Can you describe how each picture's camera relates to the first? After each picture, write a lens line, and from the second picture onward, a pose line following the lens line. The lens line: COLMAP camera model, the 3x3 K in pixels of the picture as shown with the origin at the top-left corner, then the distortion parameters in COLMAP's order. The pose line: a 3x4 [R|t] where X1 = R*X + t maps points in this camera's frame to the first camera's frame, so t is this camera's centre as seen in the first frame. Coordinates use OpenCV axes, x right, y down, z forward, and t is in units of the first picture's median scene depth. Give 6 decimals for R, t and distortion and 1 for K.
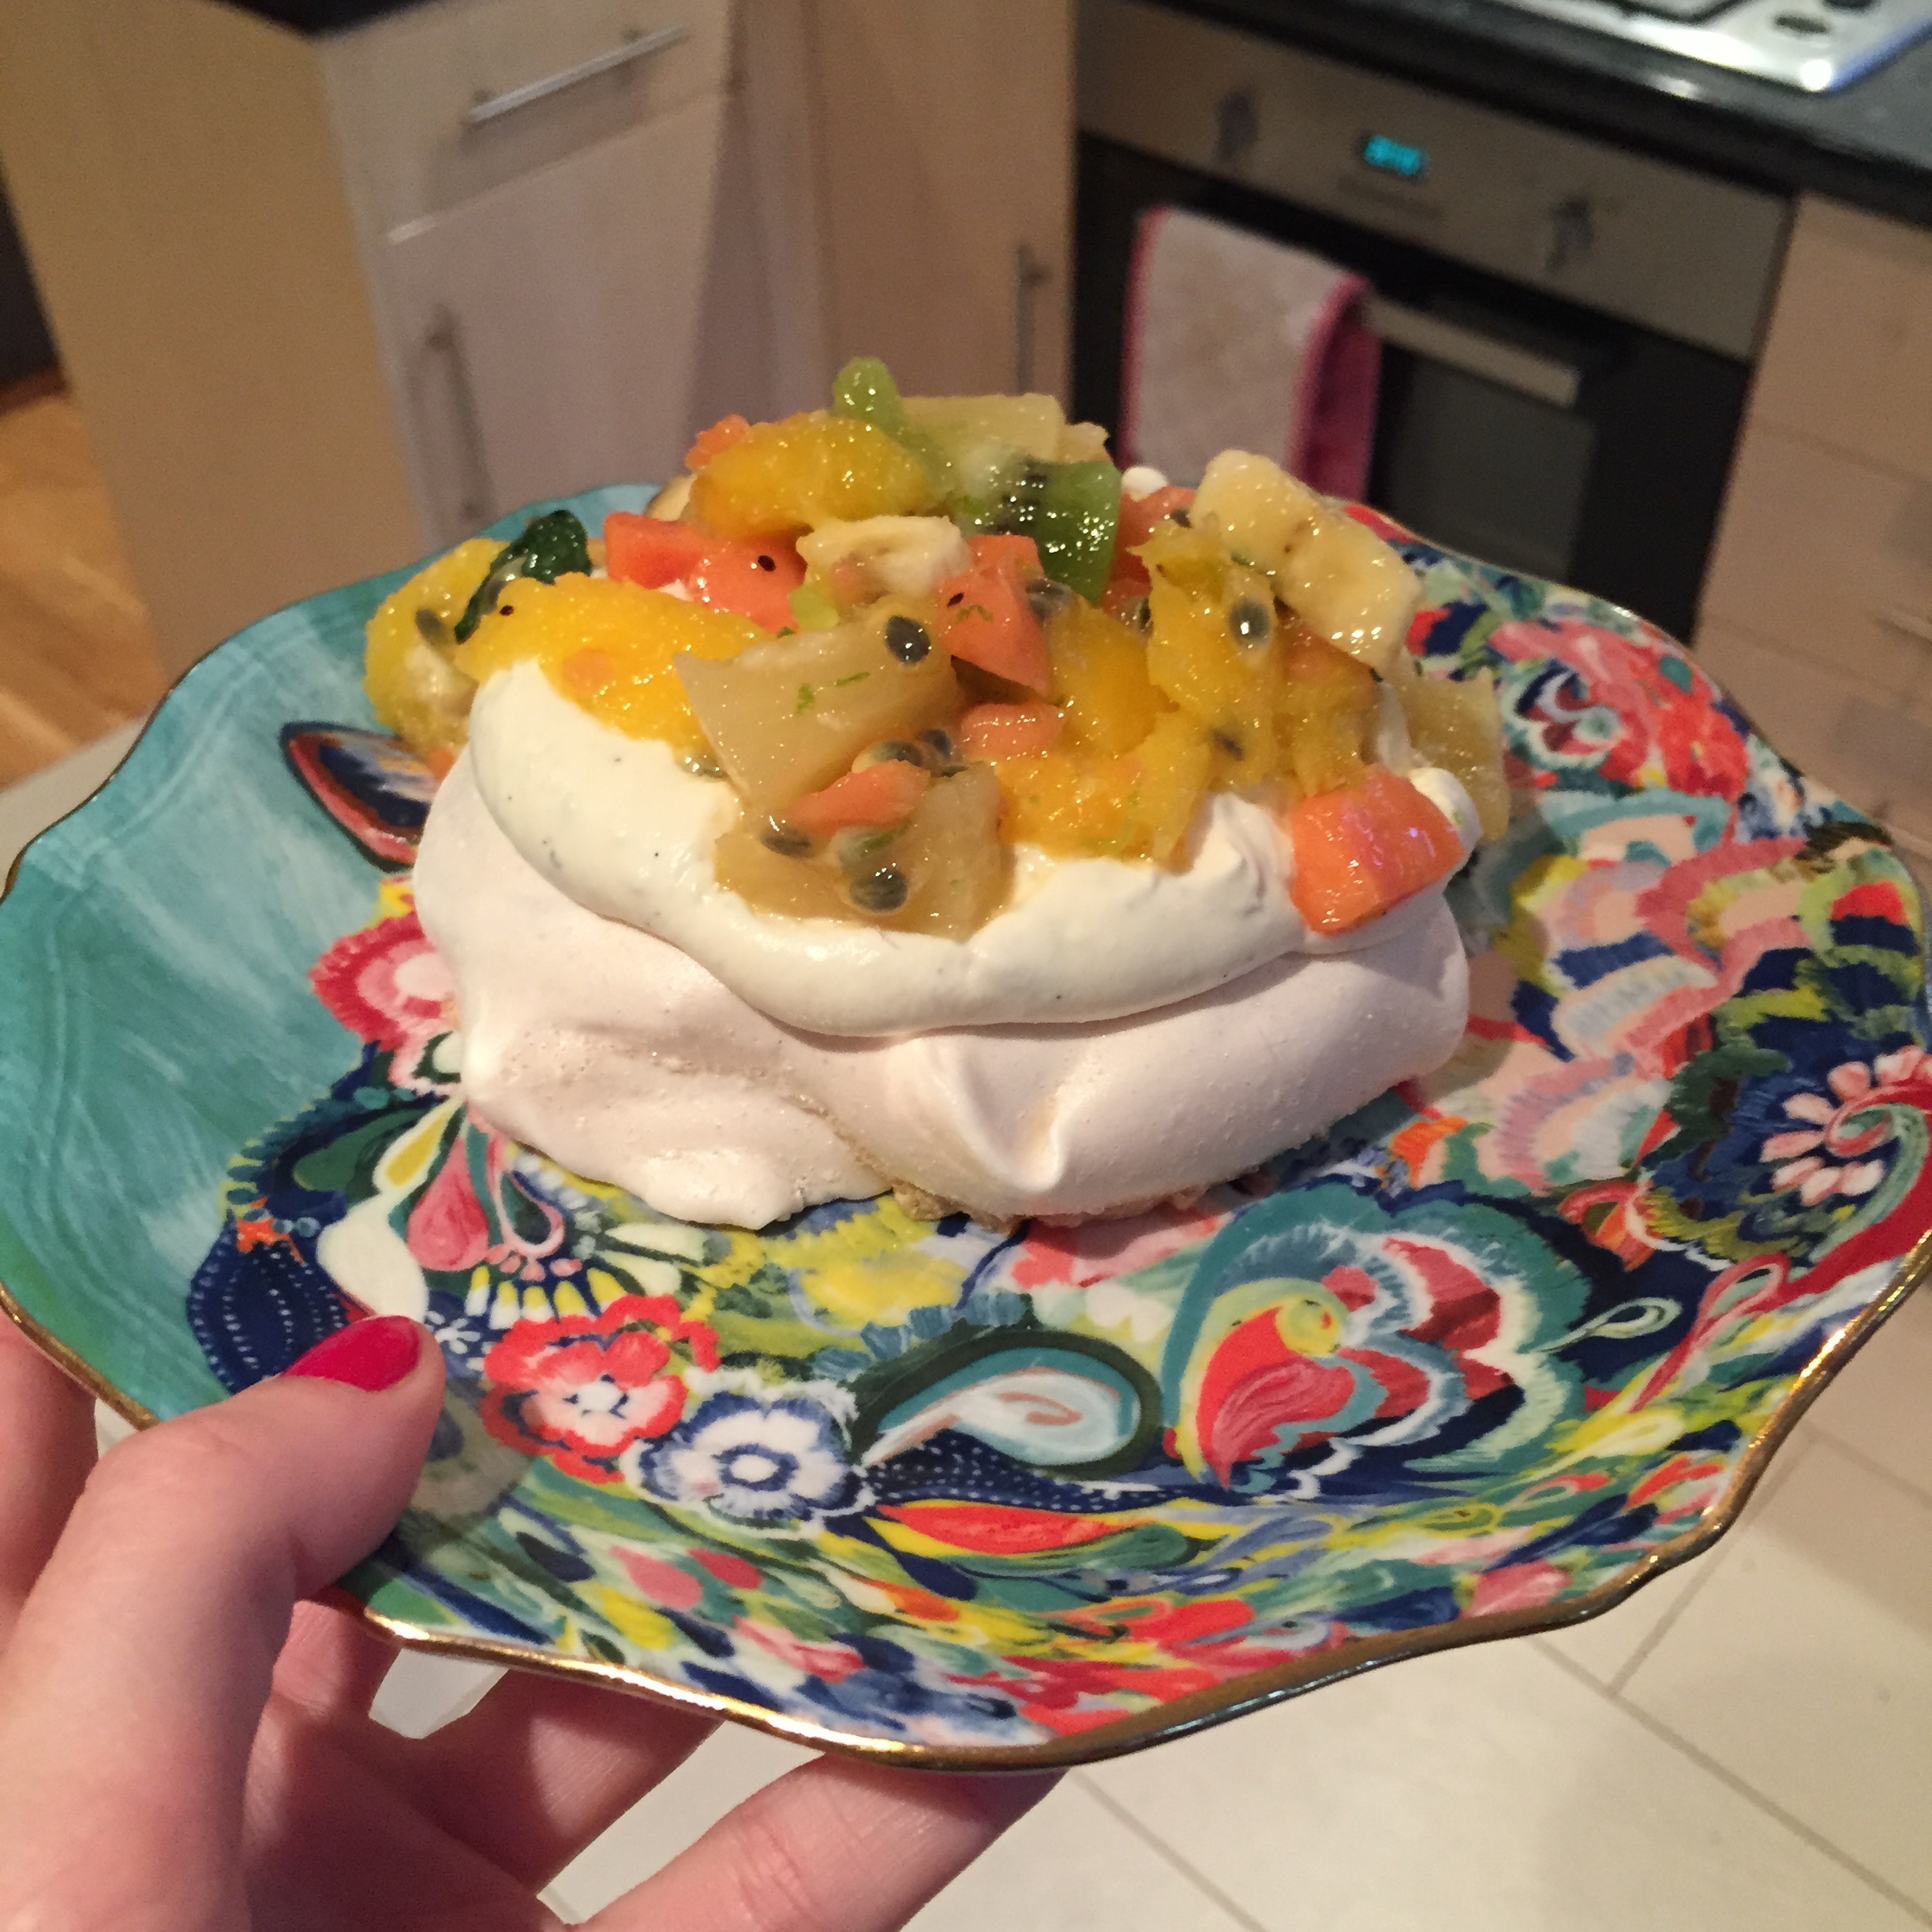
lens RADIAL K [[2547.4, 0, 966.0], [0, 2547.4, 966.0], [0, 0, 1]] dist [0.000301, 0.439085]
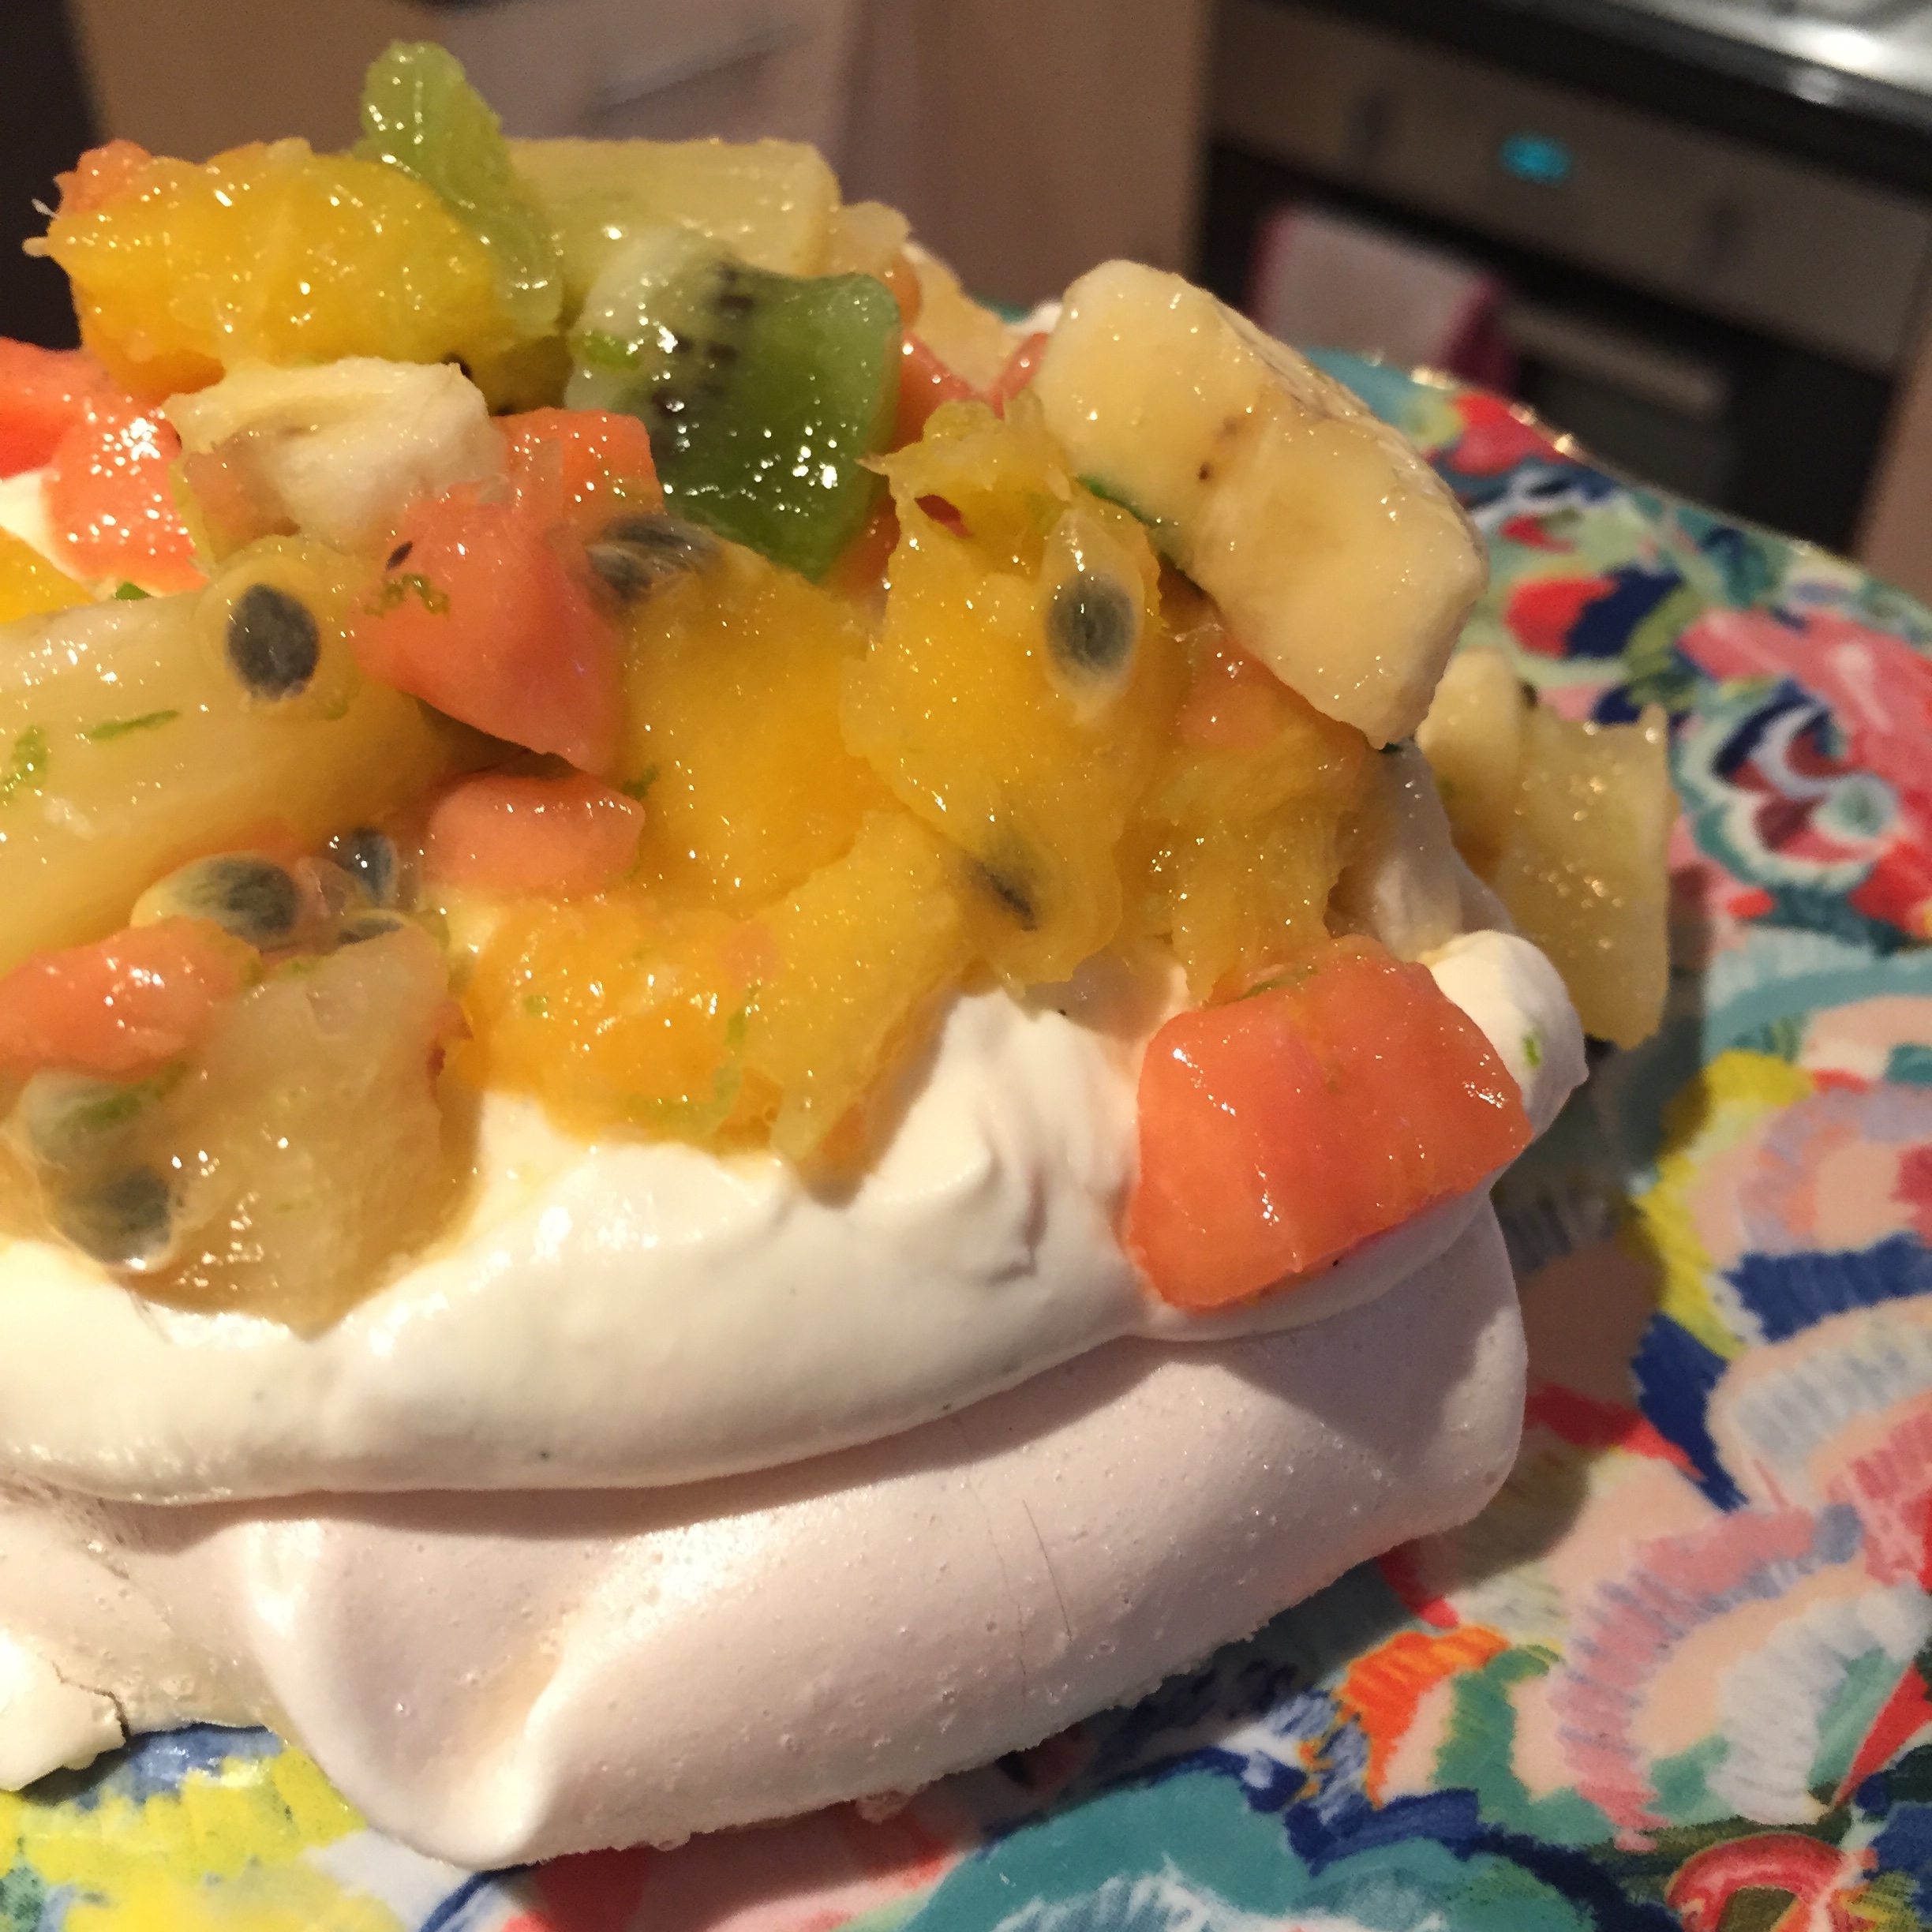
lens RADIAL K [[2494.4, 0, 911.8], [0, 2494.4, 966.0], [0, 0, 1]] dist [0.083040, -0.209168]
pose [[0.990162, 0.073985, -0.118763, 0.132156], [-0.067789, 0.996161, 0.055395, -0.091849], [0.122405, -0.046800, 0.991376, 0.512640]]
